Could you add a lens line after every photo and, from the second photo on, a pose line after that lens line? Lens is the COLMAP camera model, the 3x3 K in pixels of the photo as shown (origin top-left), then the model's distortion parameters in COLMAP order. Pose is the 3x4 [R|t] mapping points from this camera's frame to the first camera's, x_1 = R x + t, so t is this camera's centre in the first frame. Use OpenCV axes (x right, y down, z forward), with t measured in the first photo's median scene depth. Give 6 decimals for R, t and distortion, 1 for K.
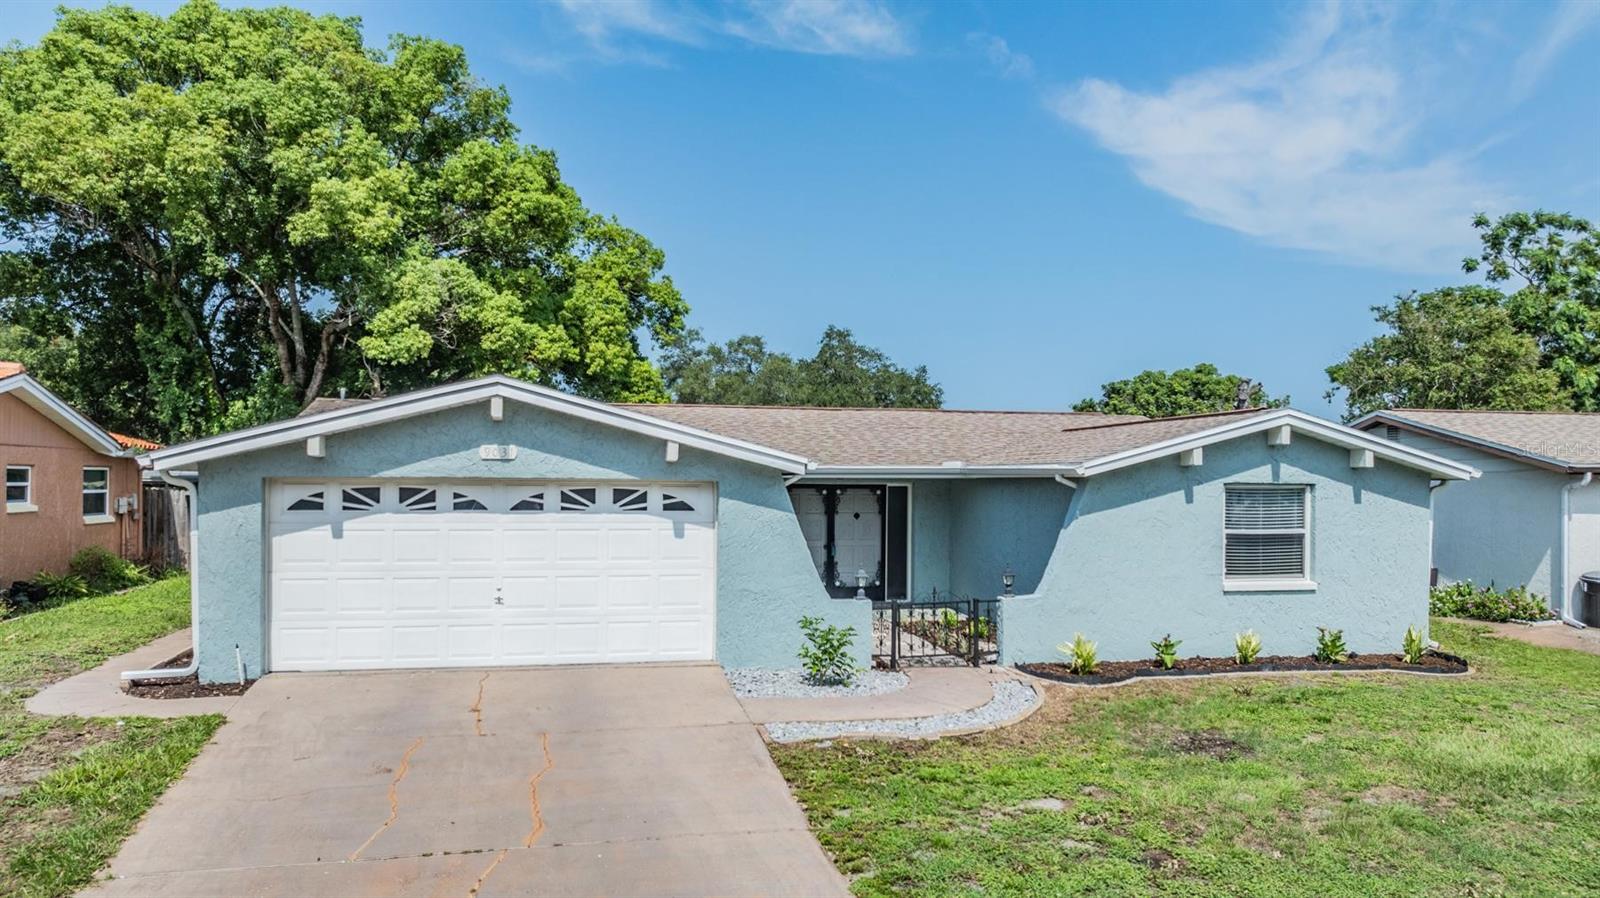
lens RADIAL K [[1119.6, 0, 803.4], [0, 1119.6, 476.4], [0, 0, 1]] dist [-0.016964, -0.003039]
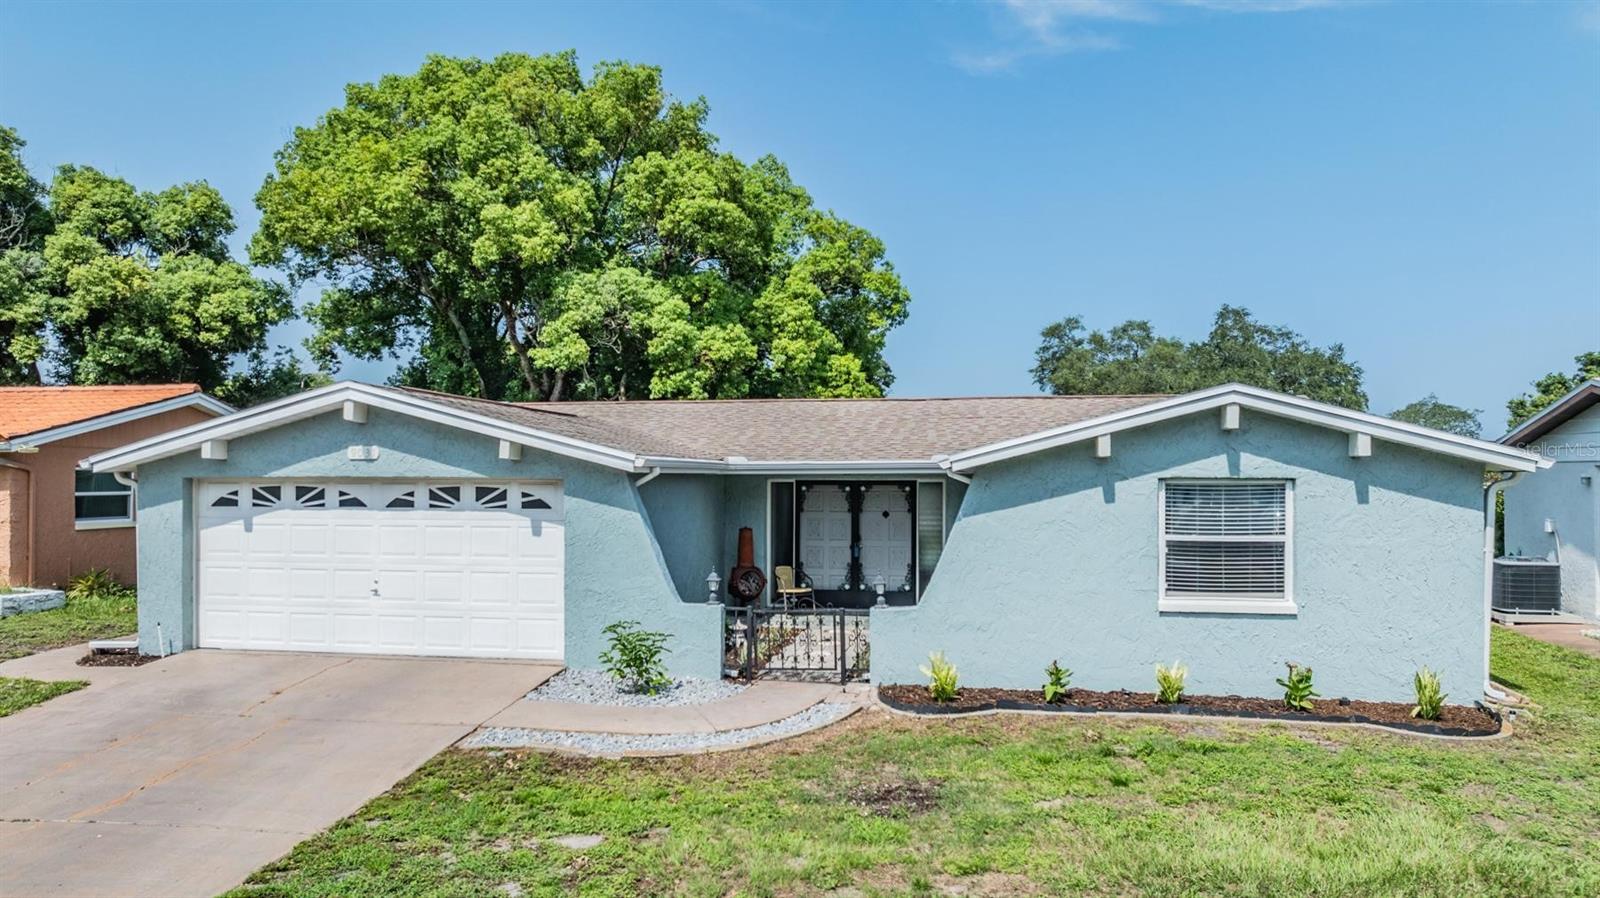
lens RADIAL K [[1130.8, 0, 800.0], [0, 1130.8, 449.0], [0, 0, 1]] dist [-0.046566, 0.066463]
pose [[0.922231, -0.015131, -0.386342, 0.465915], [0.007597, 0.999750, -0.021019, 0.000234], [0.386564, 0.016449, 0.922116, 0.149110]]
